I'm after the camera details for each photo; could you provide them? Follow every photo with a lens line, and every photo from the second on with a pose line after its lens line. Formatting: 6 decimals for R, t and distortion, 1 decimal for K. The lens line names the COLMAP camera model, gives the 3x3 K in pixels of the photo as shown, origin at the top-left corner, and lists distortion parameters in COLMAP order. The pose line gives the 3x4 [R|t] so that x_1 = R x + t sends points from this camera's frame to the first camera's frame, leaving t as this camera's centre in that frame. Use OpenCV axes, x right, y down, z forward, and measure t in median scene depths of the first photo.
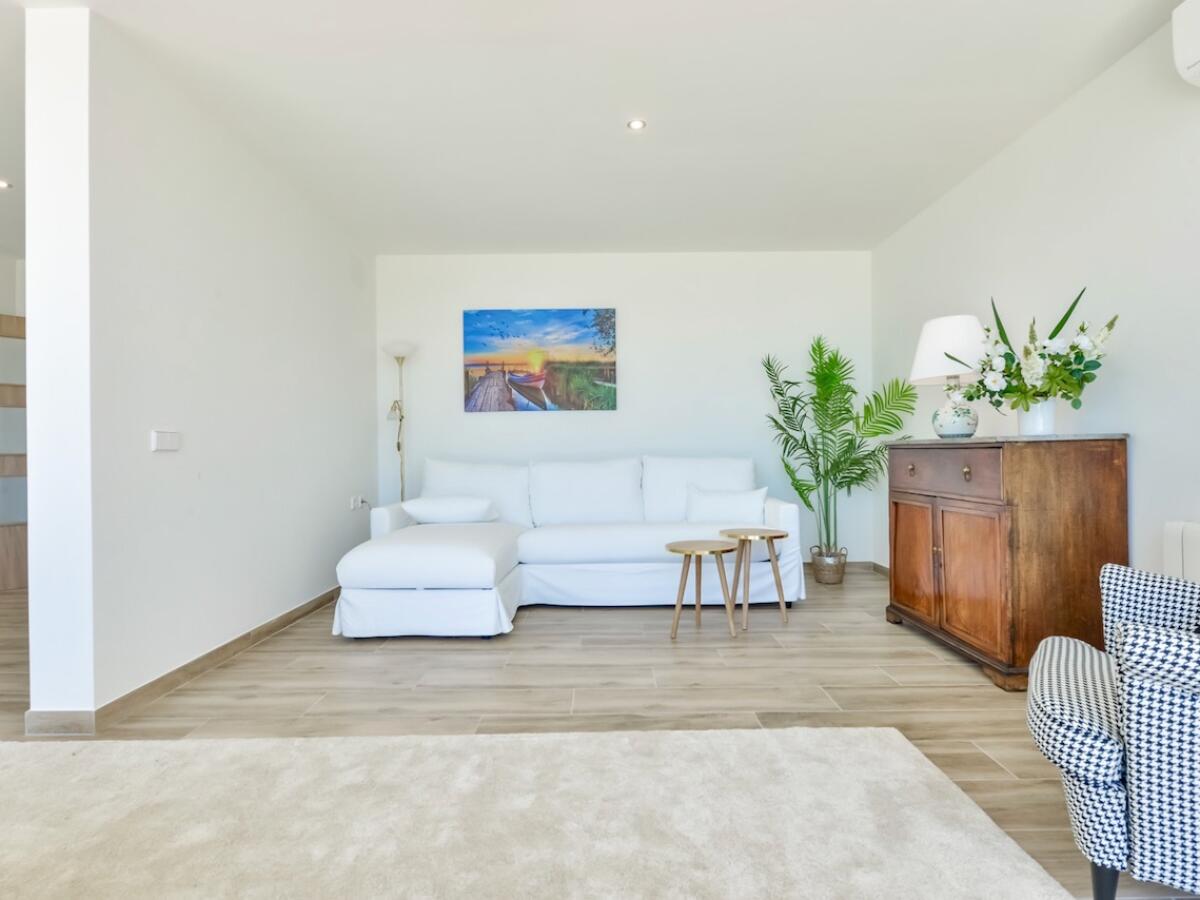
lens RADIAL K [[644.9, 0, 600.0], [0, 644.9, 450.0], [0, 0, 1]] dist [-0.003867, -0.001349]
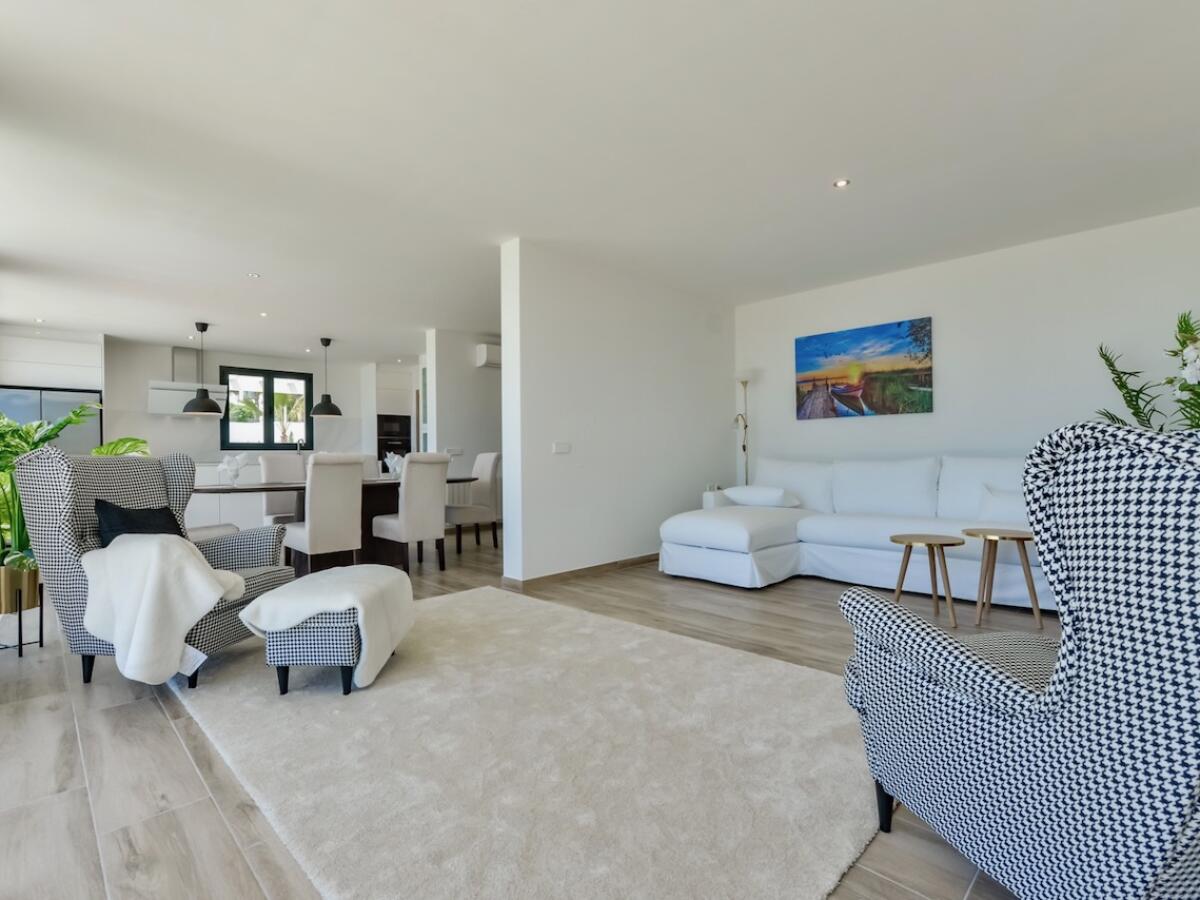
lens RADIAL K [[570.6, 0, 600.0], [0, 570.6, 450.0], [0, 0, 1]] dist [-0.002315, -0.000316]
pose [[0.711680, -0.003381, -0.702496, 0.295646], [0.006539, 0.999977, 0.001811, -0.005514], [0.702474, -0.005882, 0.711686, -0.051622]]
